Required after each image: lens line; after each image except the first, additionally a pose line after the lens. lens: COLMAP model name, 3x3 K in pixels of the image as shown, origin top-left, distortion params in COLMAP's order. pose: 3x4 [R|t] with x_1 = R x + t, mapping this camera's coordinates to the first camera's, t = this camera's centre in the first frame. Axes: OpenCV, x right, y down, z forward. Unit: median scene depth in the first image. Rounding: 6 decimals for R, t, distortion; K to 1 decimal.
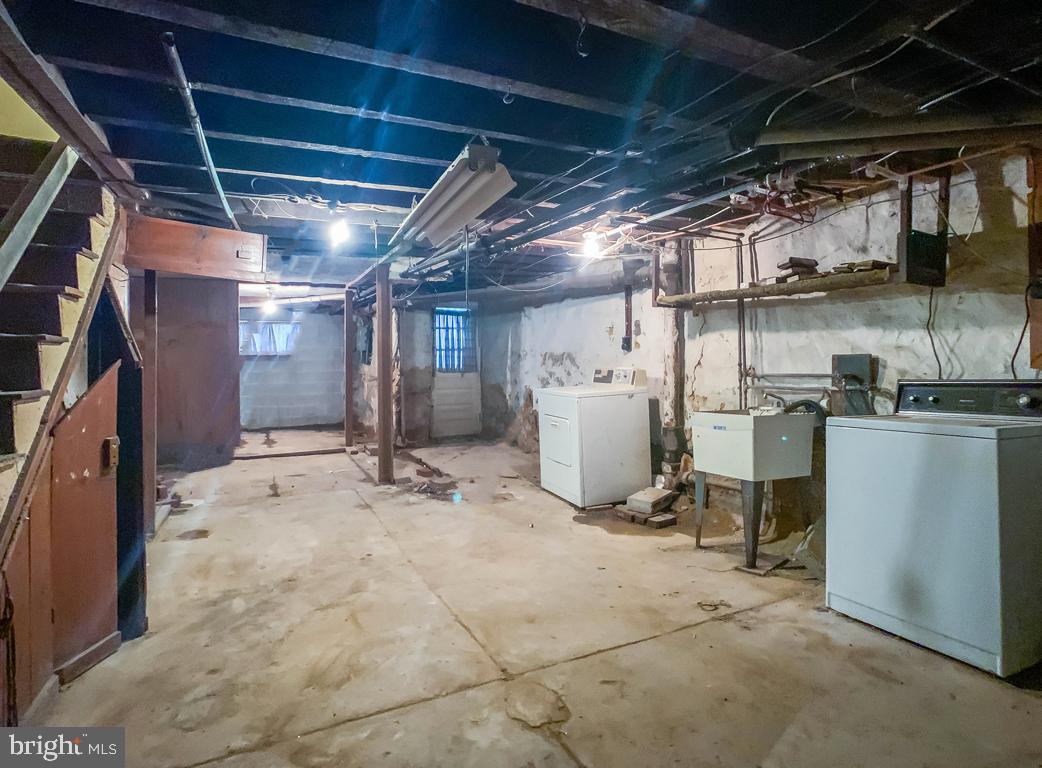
lens RADIAL K [[558.8, 0, 523.0], [0, 558.8, 350.9], [0, 0, 1]] dist [-0.045119, 0.020151]
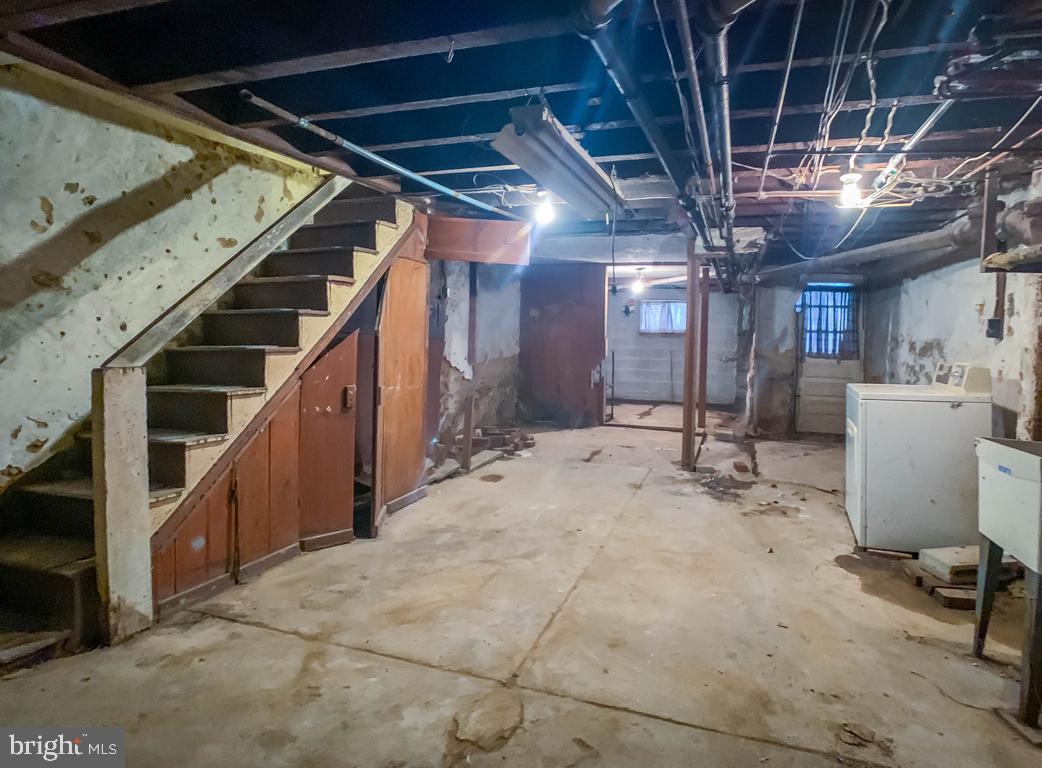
lens RADIAL K [[570.0, 0, 559.7], [0, 570.0, 331.9], [0, 0, 1]] dist [-0.048890, 0.020396]
pose [[0.730337, 0.028567, -0.682490, 0.349296], [-0.027133, 0.999550, 0.012803, -0.004230], [0.682548, 0.009168, 0.730783, 0.197477]]
